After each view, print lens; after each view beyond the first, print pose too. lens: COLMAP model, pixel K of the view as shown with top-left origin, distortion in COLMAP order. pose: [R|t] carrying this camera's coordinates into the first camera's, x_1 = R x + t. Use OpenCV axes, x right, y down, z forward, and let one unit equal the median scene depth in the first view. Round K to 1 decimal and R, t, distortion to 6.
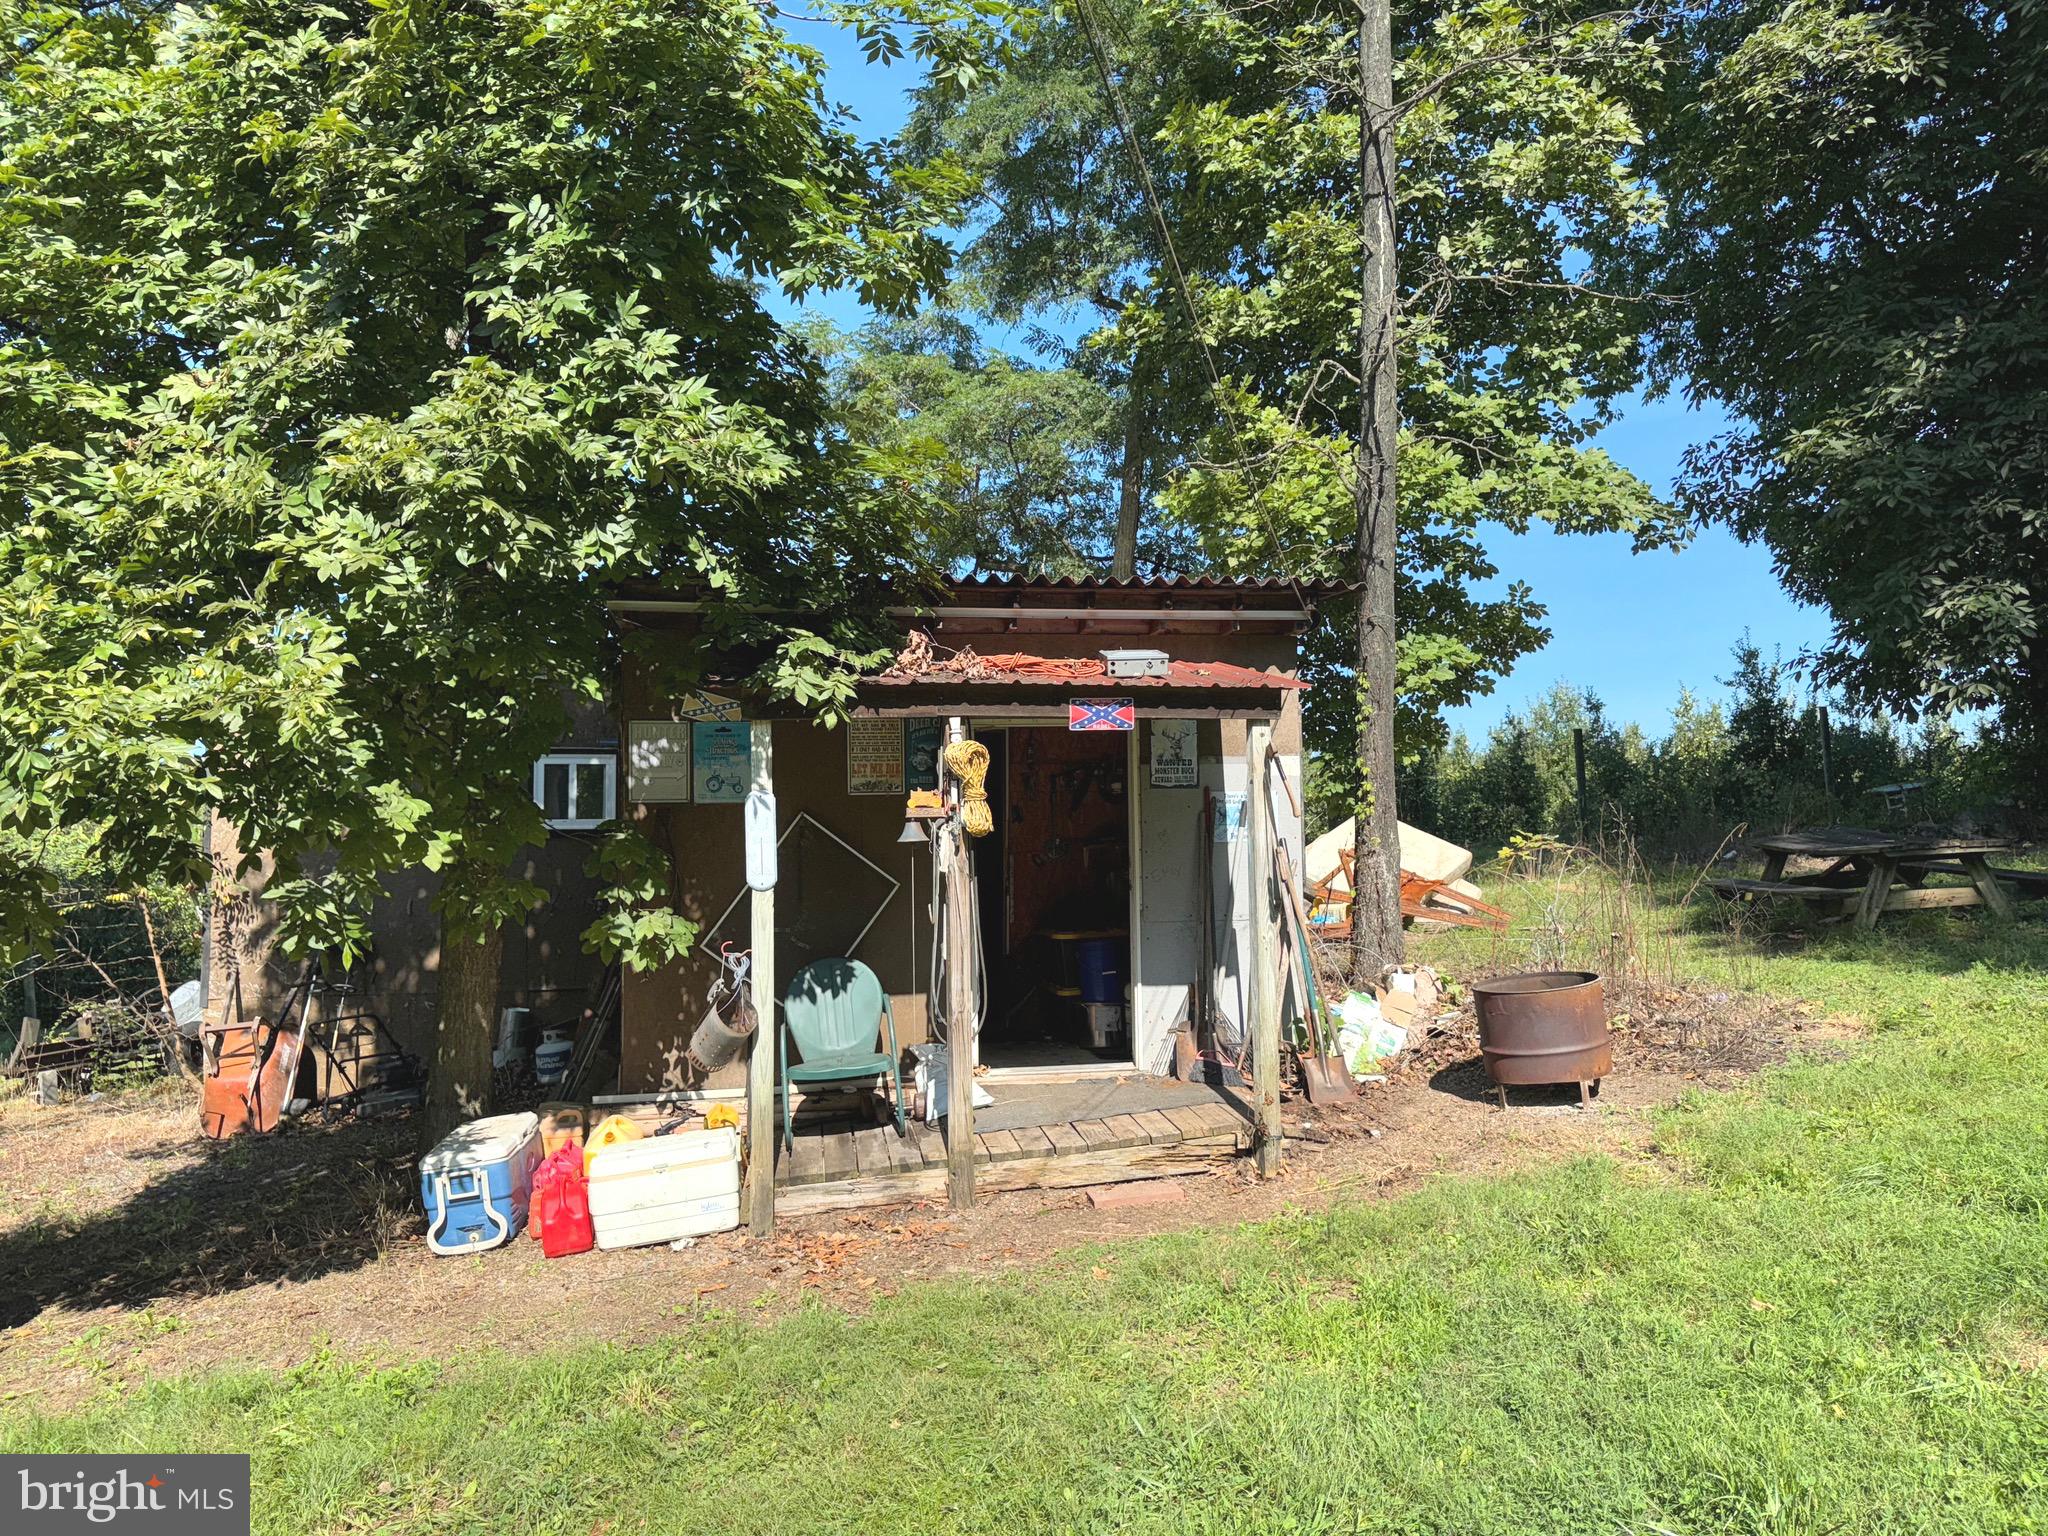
lens RADIAL K [[1362.0, 0, 1024.0], [0, 1362.0, 768.0], [0, 0, 1]] dist [0.063026, -0.000920]
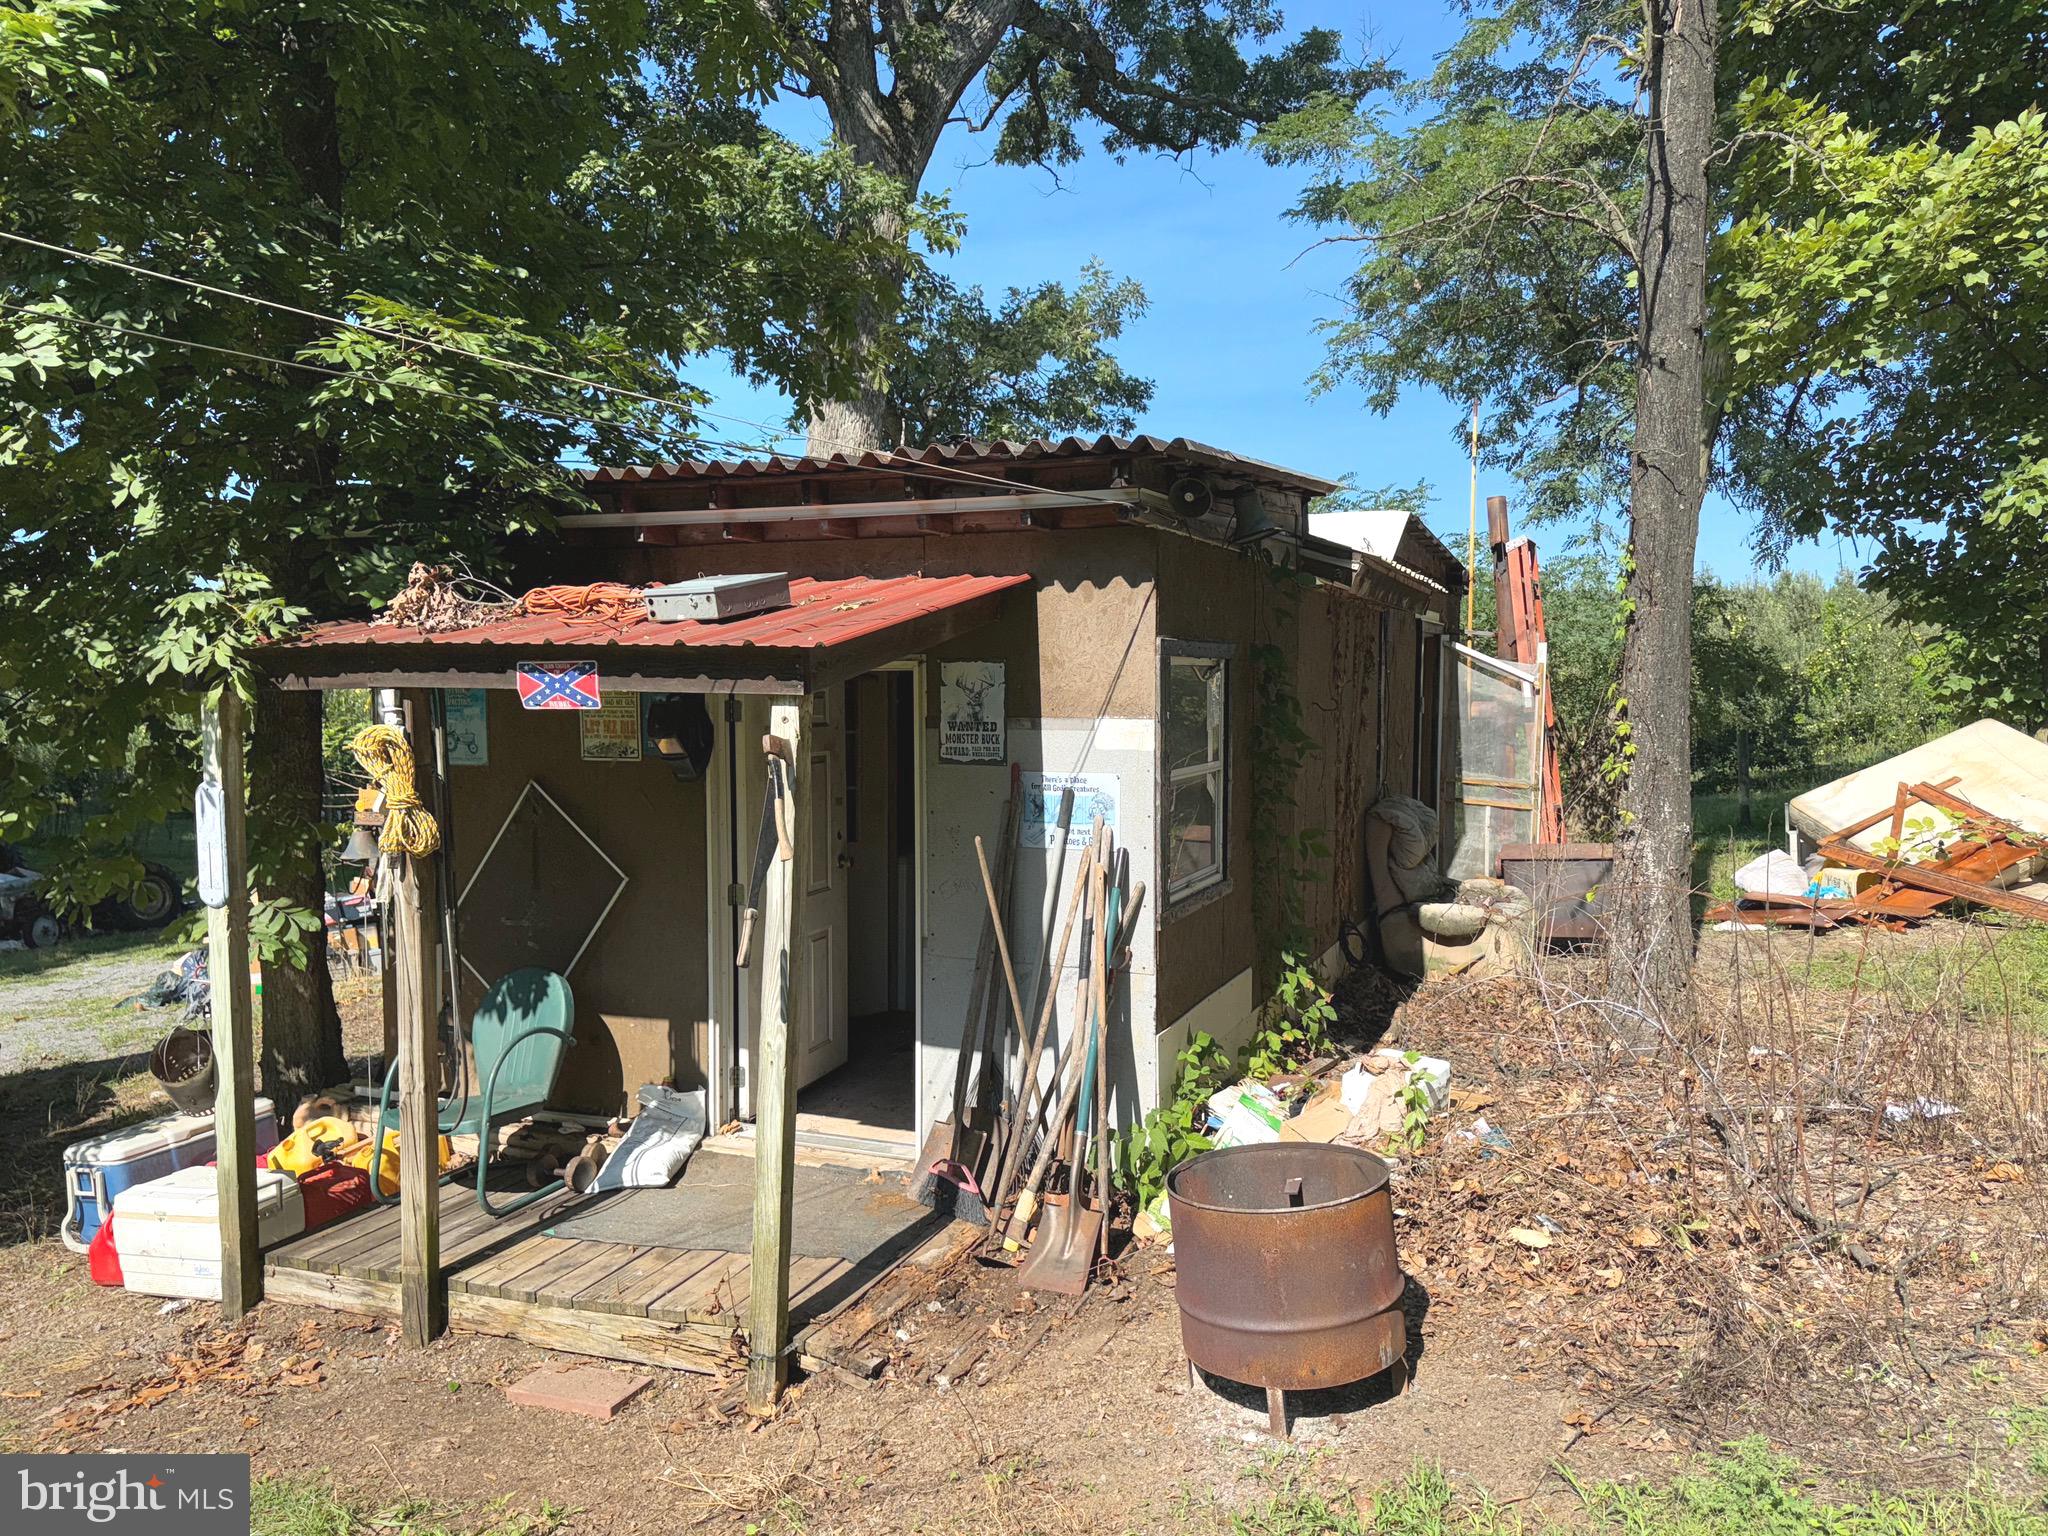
lens RADIAL K [[1439.0, 0, 1027.3], [0, 1439.0, 764.4], [0, 0, 1]] dist [-0.004107, -0.006334]
pose [[0.860232, 0.043519, -0.508043, 0.533650], [0.010098, 0.994702, 0.102304, -0.061837], [0.509803, -0.093135, 0.855235, 0.449258]]
